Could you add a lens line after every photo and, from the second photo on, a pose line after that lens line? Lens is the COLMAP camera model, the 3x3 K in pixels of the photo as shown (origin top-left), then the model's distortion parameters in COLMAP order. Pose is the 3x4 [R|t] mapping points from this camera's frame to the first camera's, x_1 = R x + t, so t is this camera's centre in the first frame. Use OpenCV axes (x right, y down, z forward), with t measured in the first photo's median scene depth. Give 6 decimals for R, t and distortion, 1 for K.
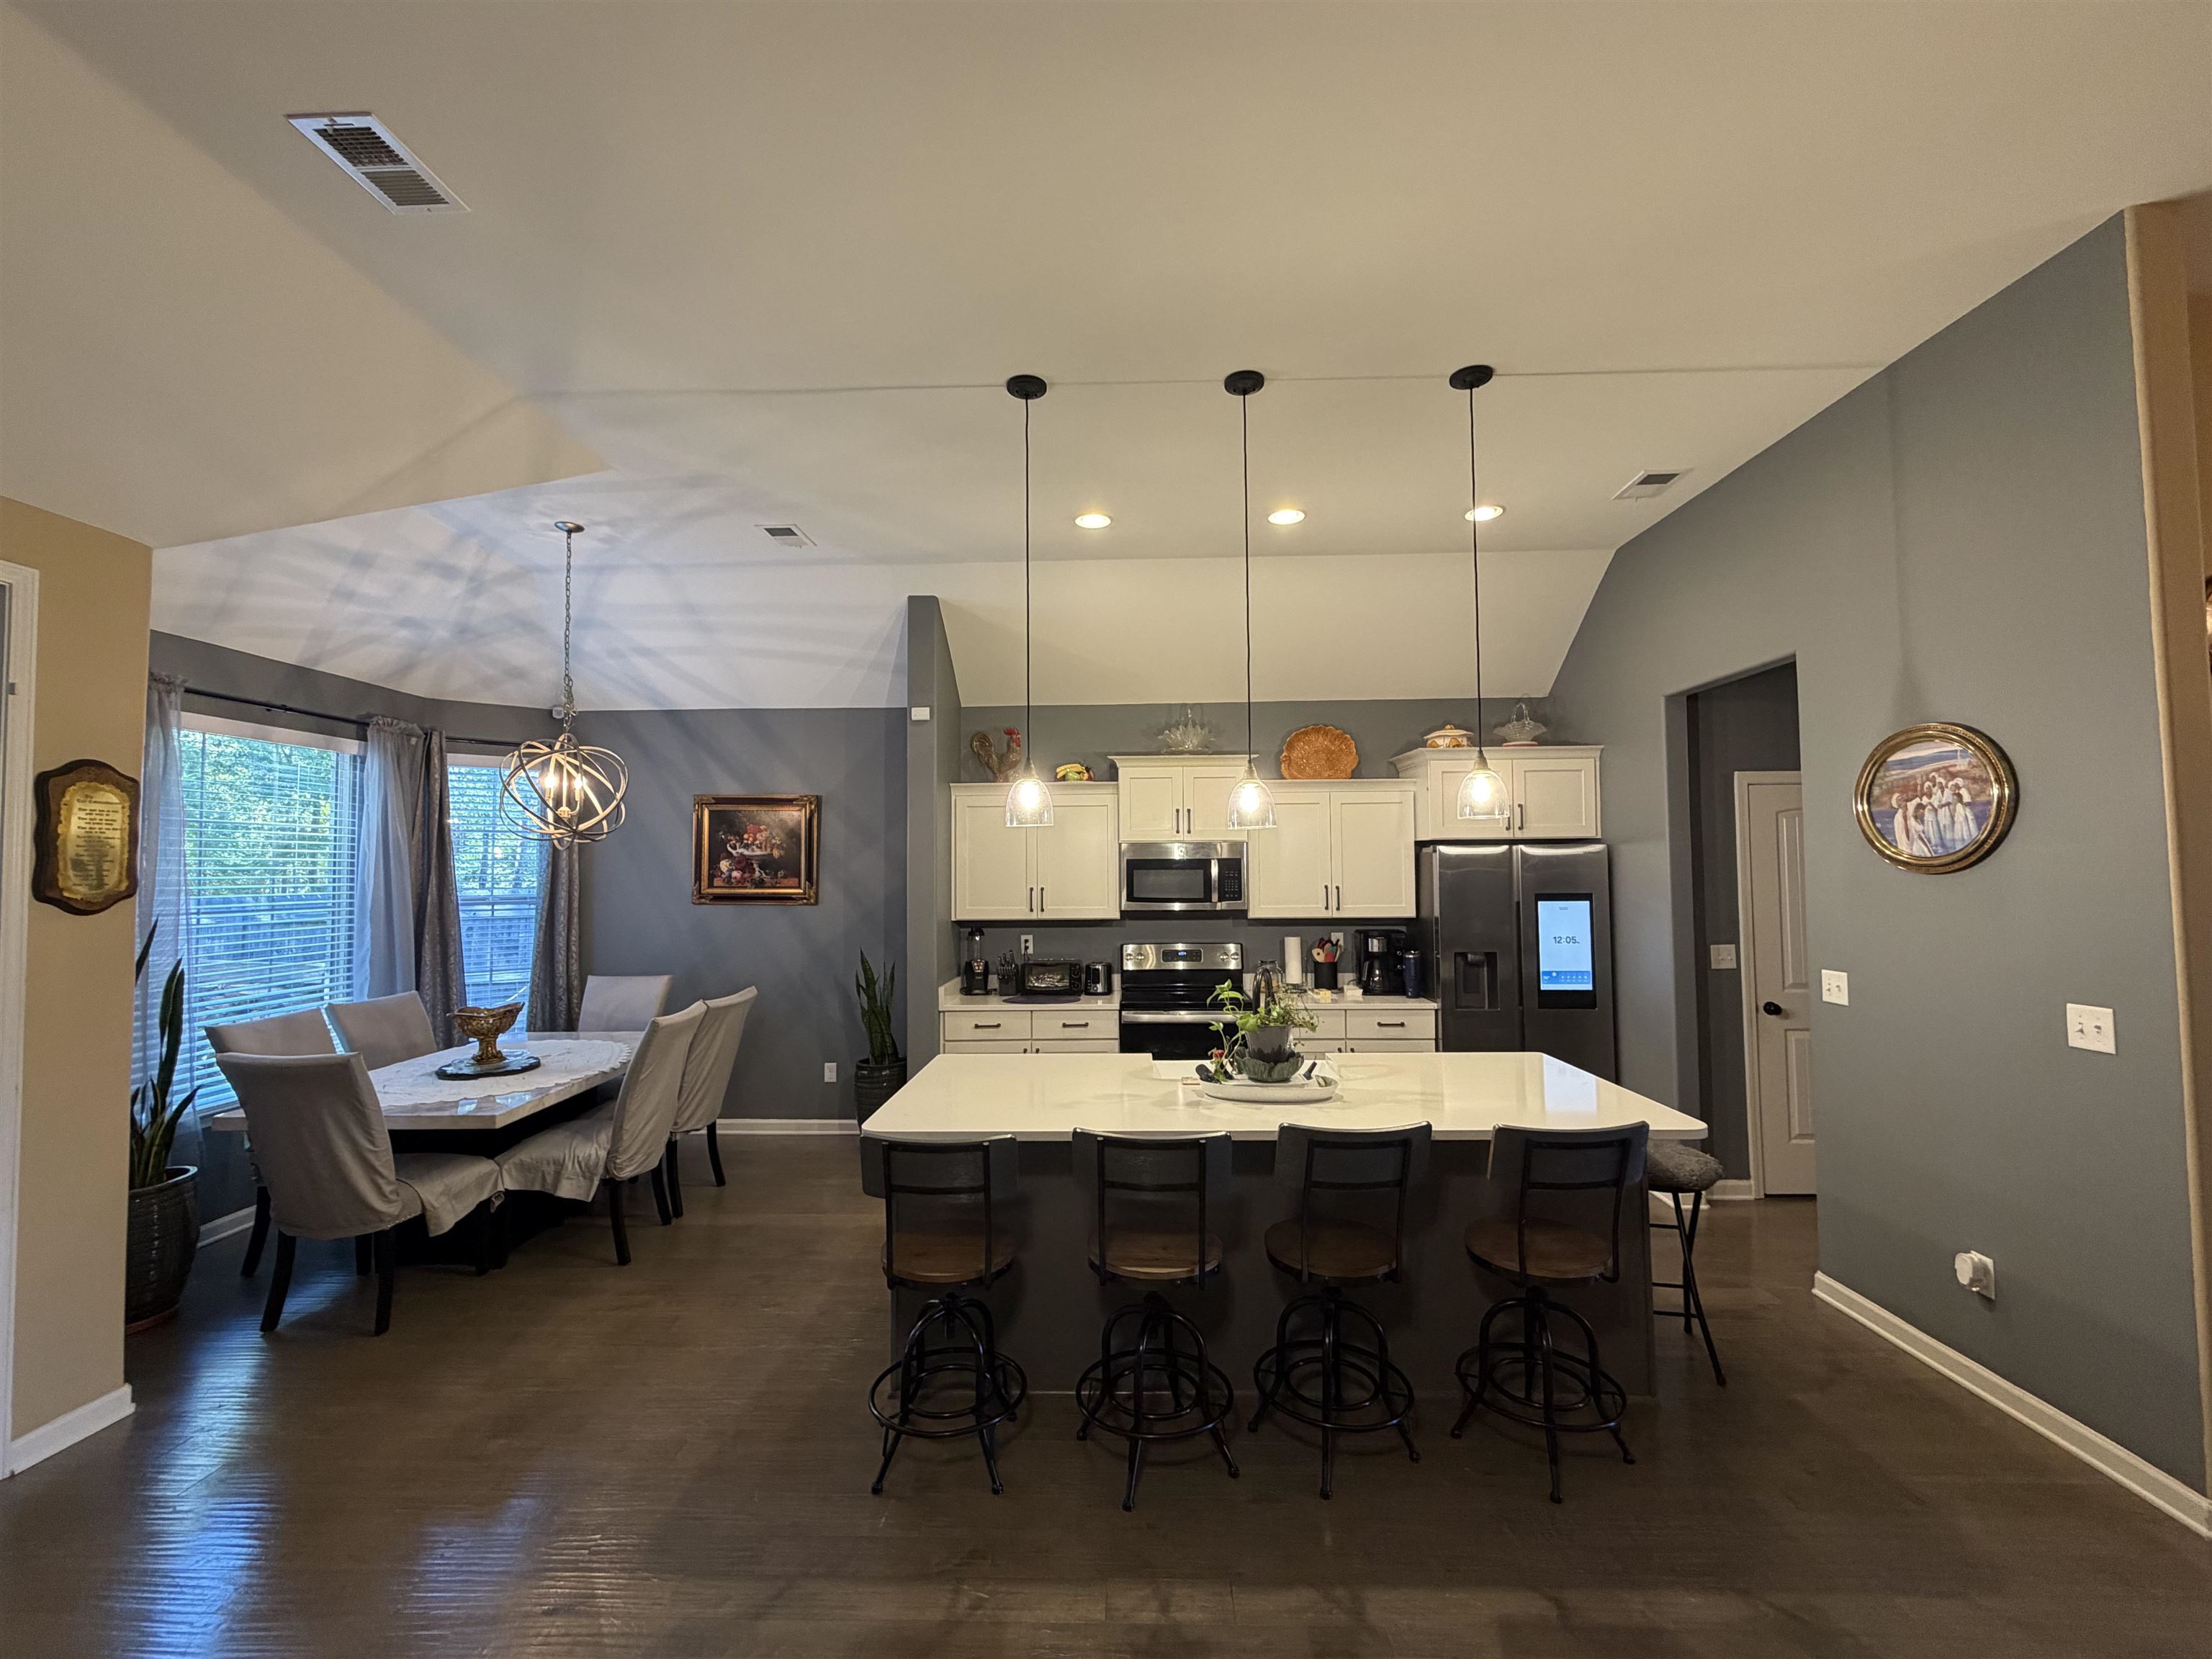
lens RADIAL K [[923.8, 0, 1108.6], [0, 923.8, 830.6], [0, 0, 1]] dist [0.000506, 0.000029]
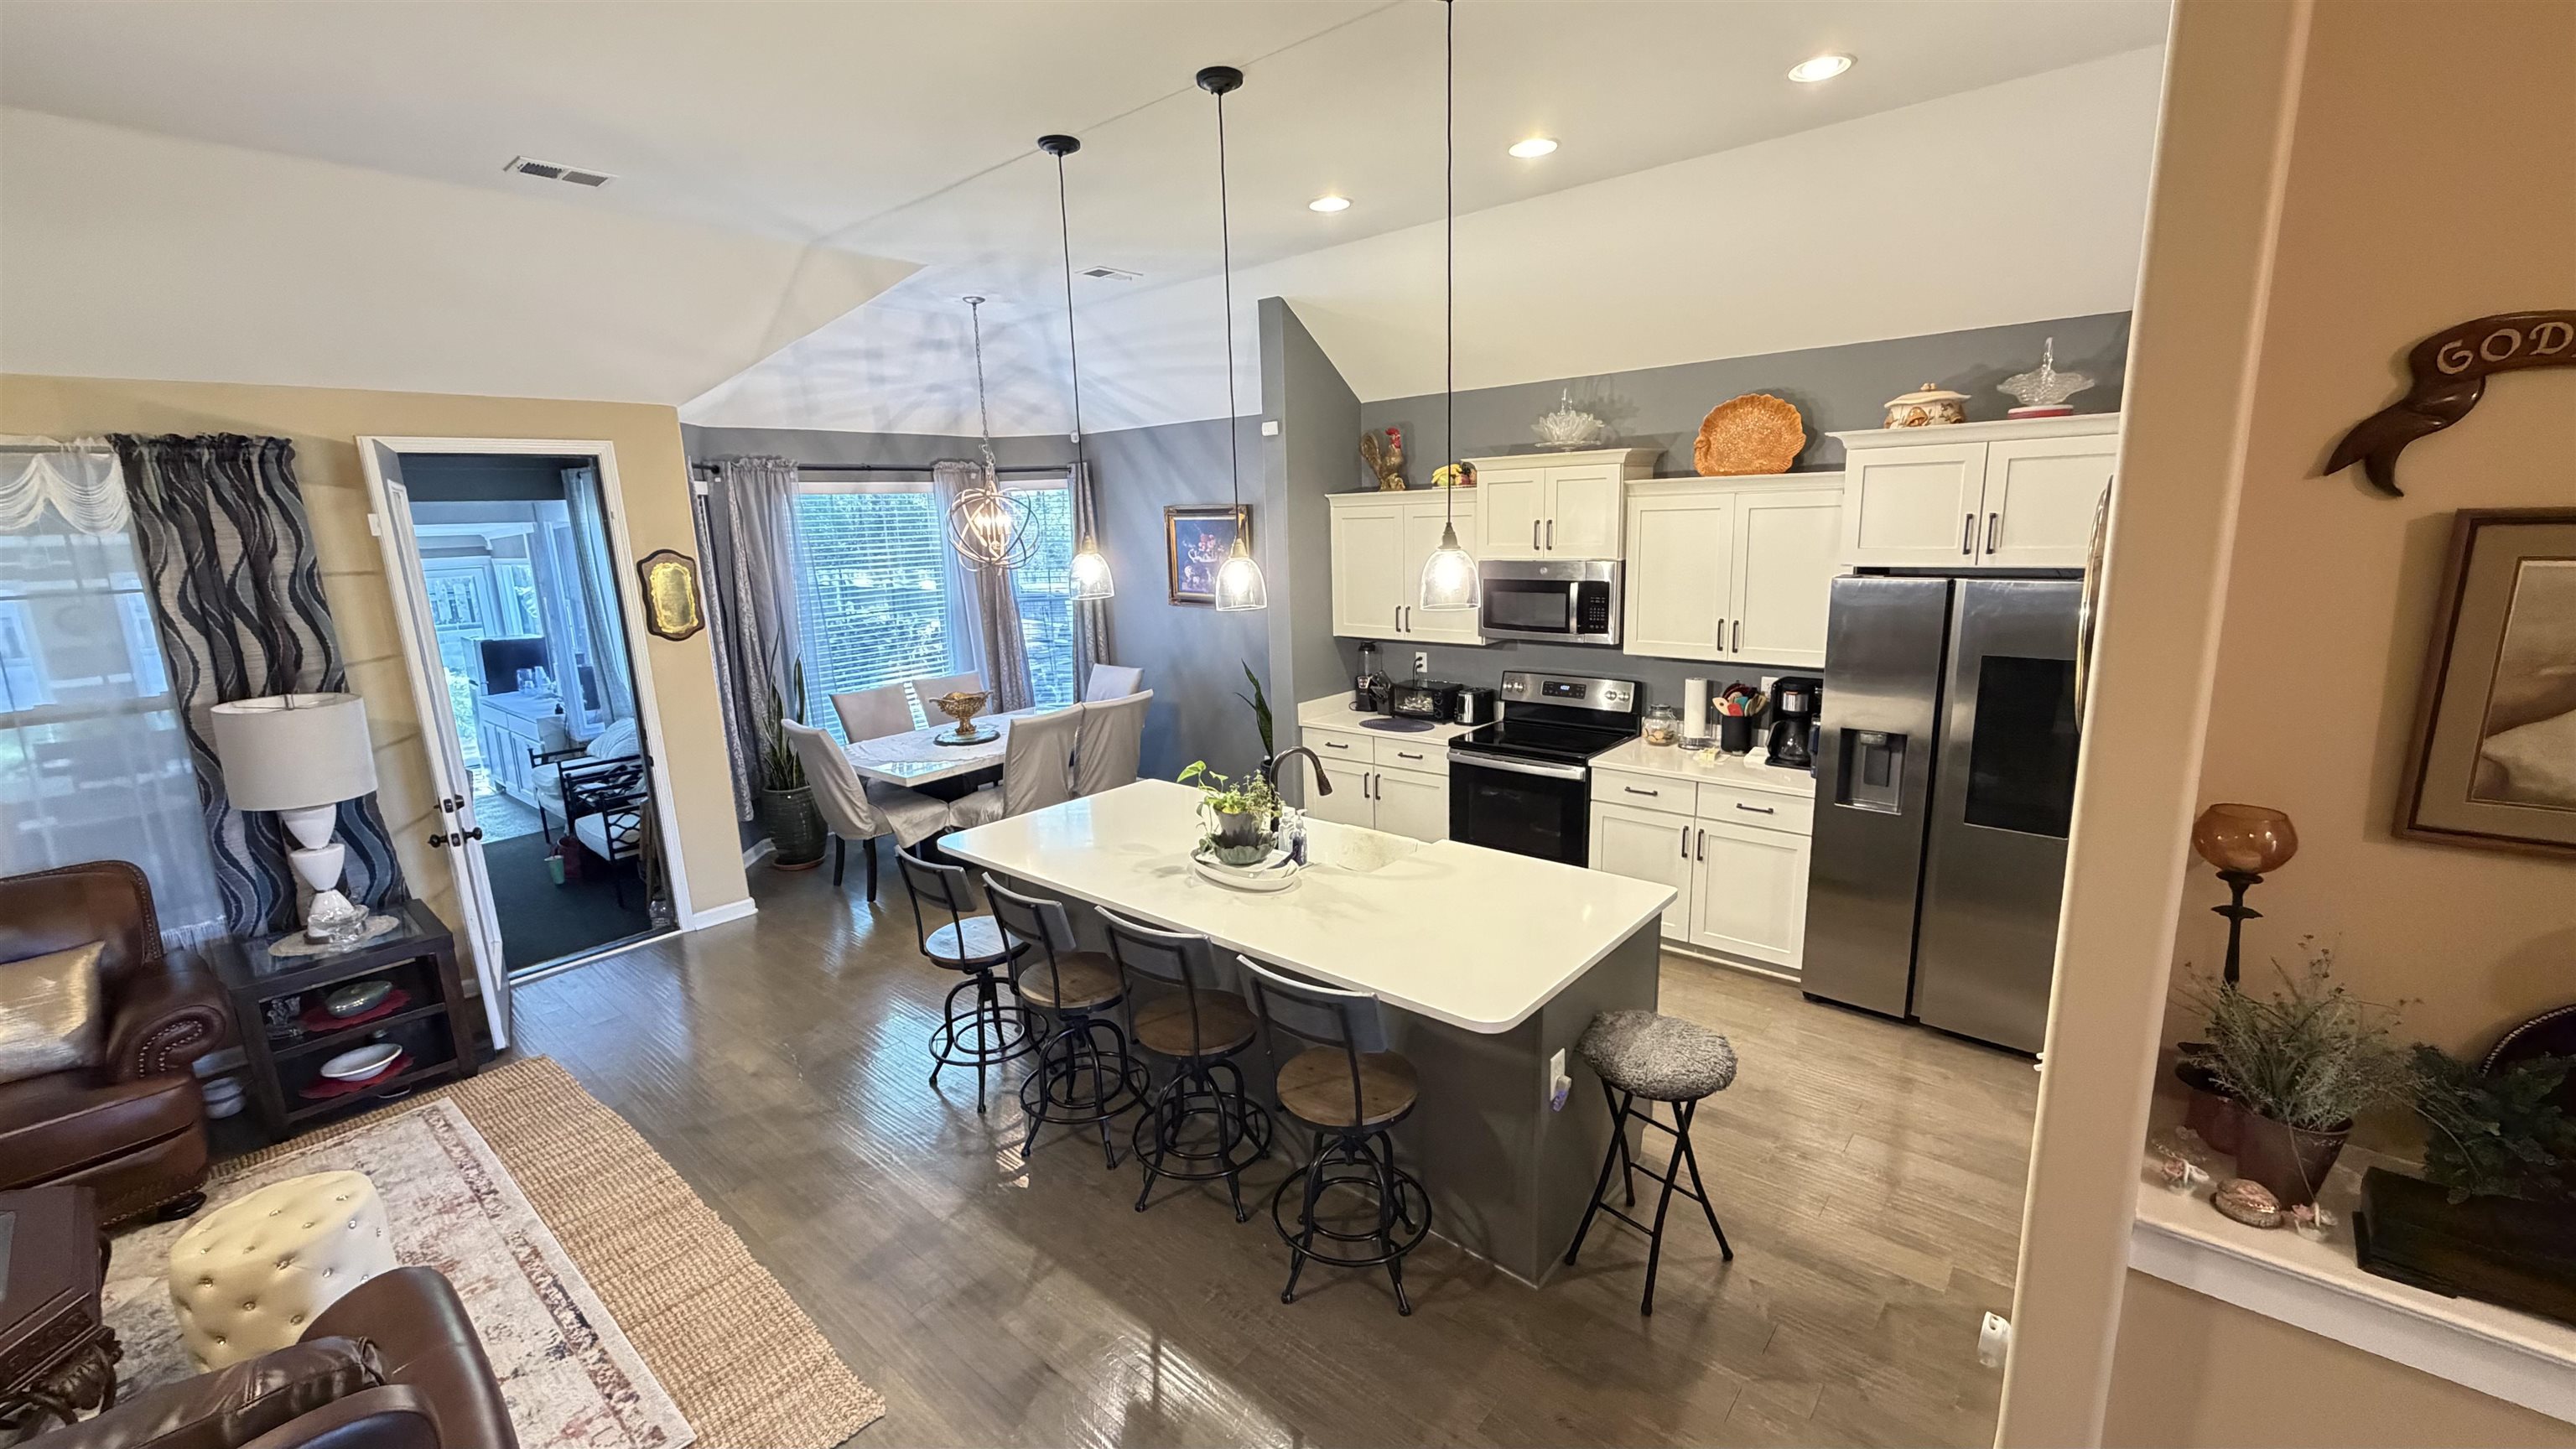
lens RADIAL K [[1028.2, 0, 1281.7], [0, 1028.2, 724.9], [0, 0, 1]] dist [-0.000013, -0.000047]
pose [[0.777814, 0.110450, -0.618714, 0.494028], [0.053589, 0.969197, 0.240387, -0.080592], [0.626206, -0.220133, 0.747935, 0.120510]]
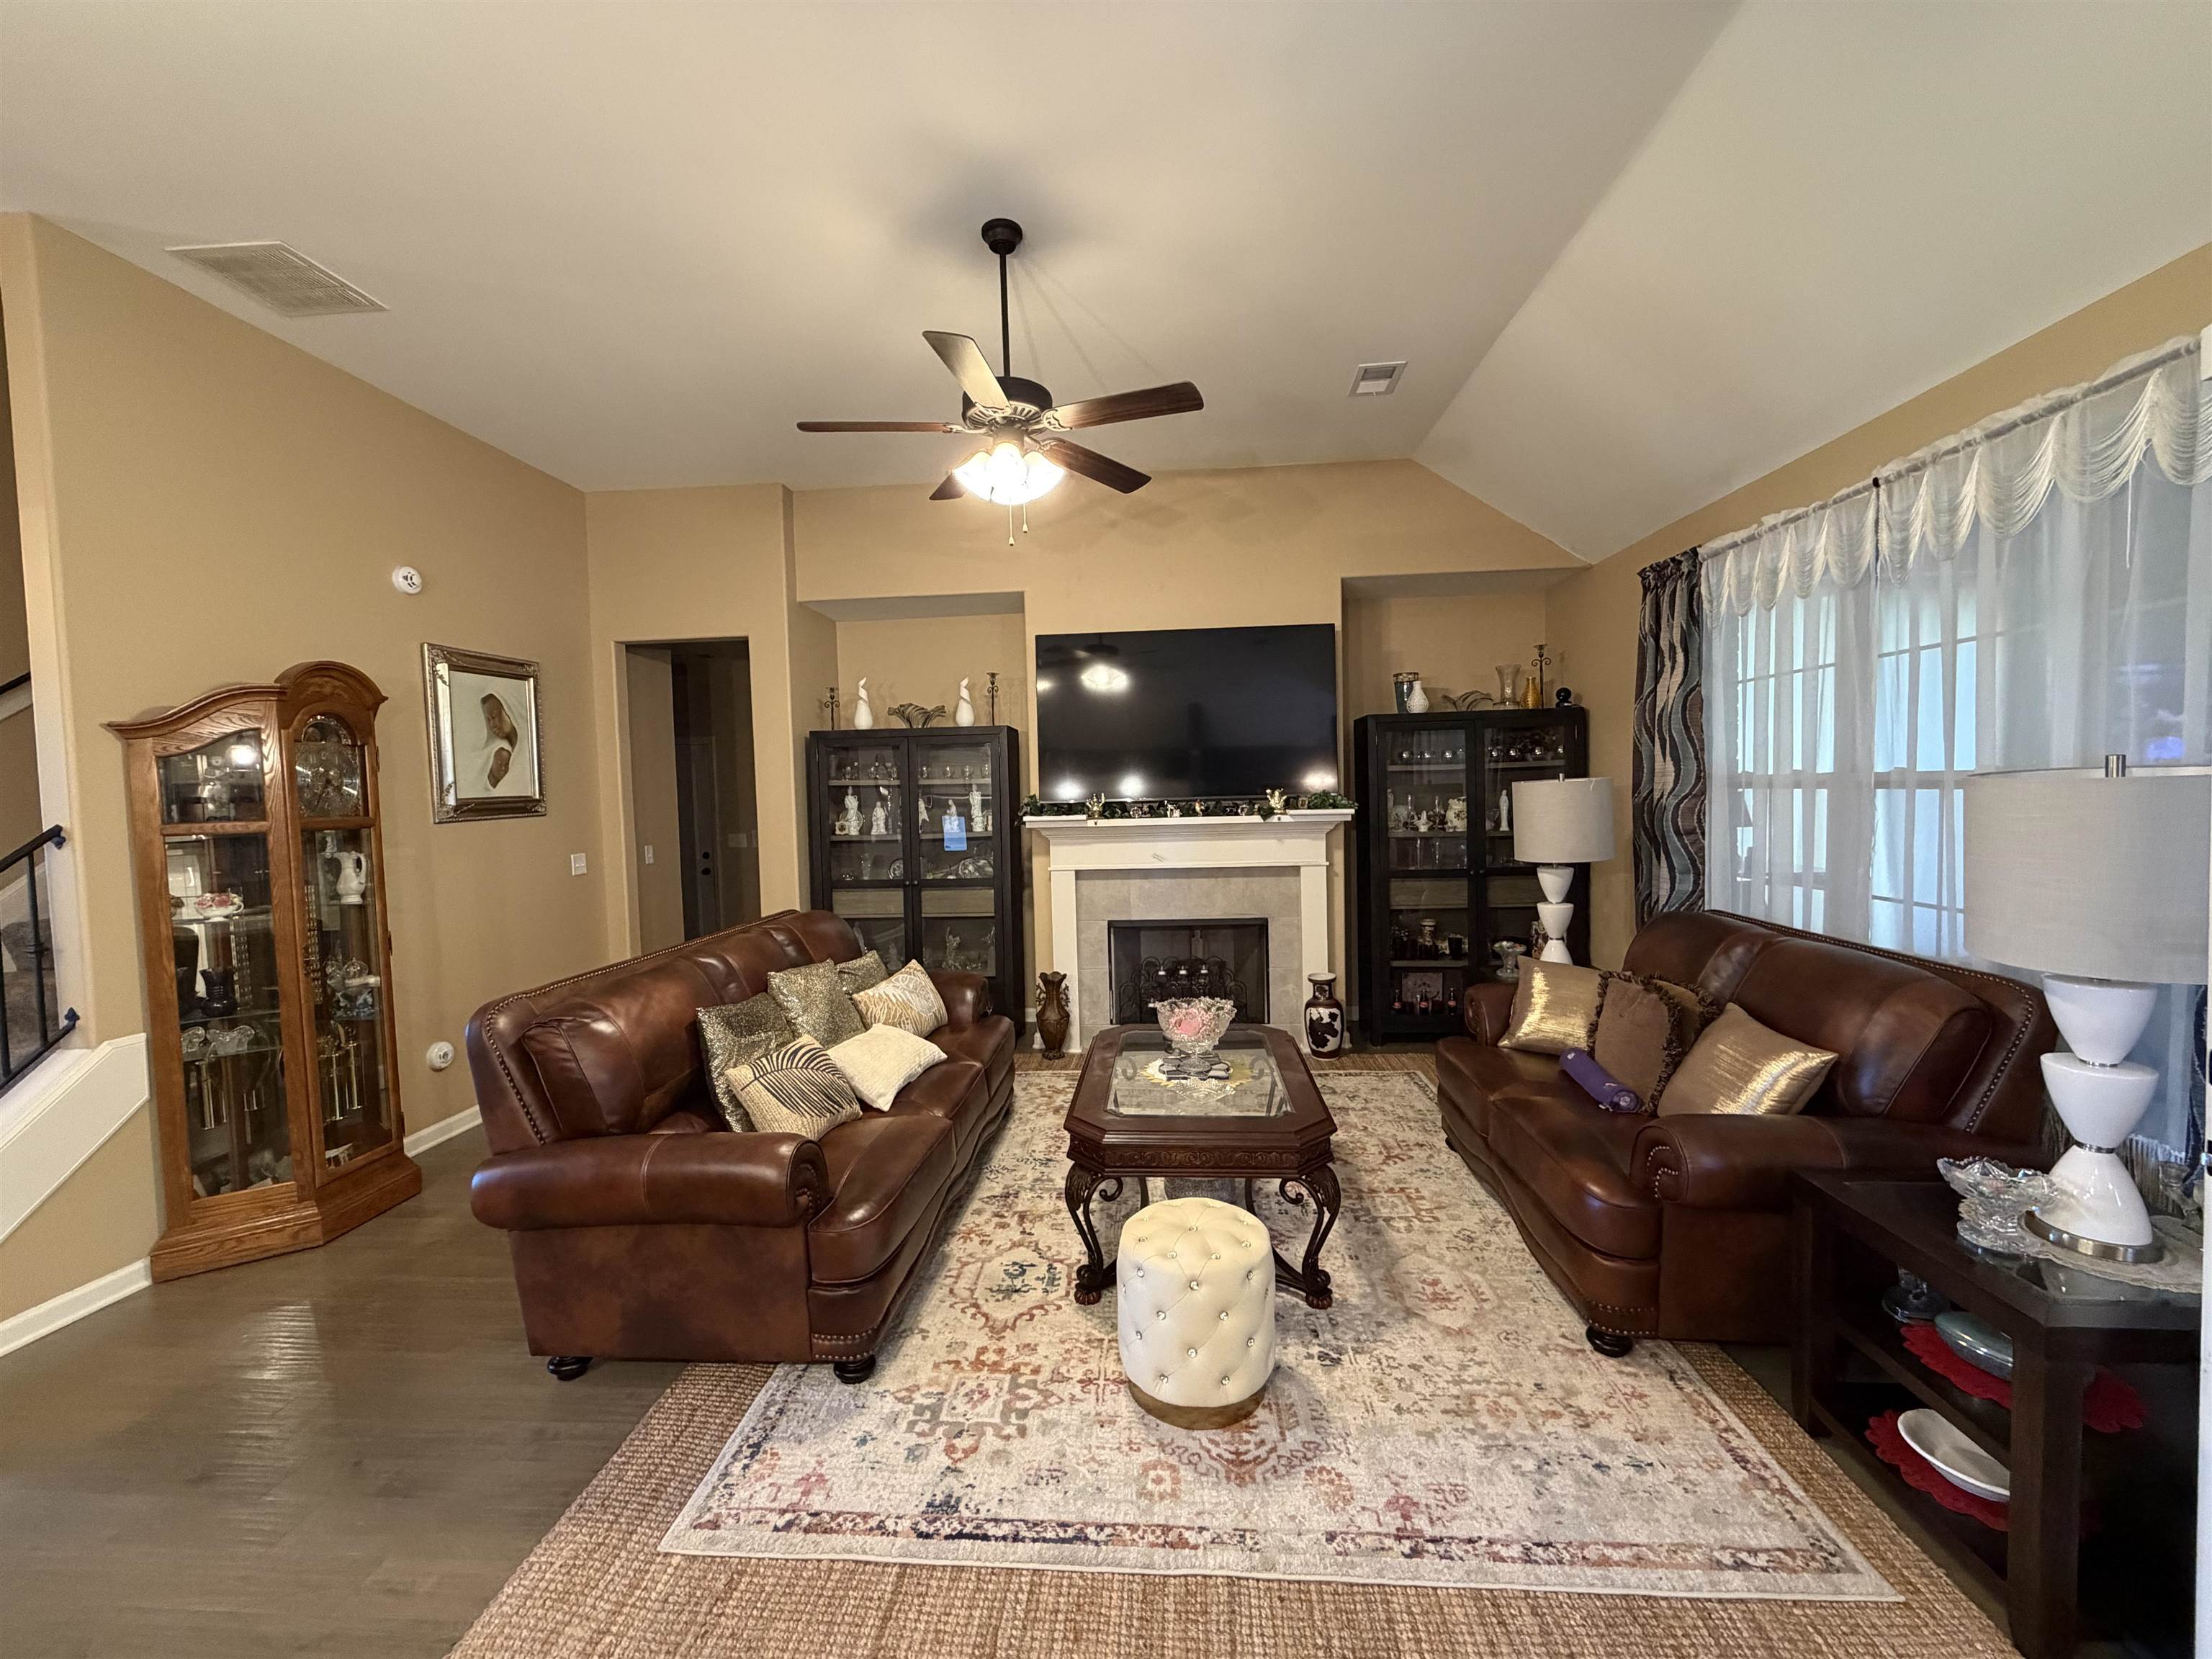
lens RADIAL K [[880.6, 0, 1098.5], [0, 880.6, 824.9], [0, 0, 1]] dist [0.002264, 0.000402]
pose [[-0.998371, 0.030966, 0.047930, -0.126362], [0.030800, 0.999517, -0.004197, 0.046072], [-0.048037, -0.002713, -0.998842, 0.544787]]
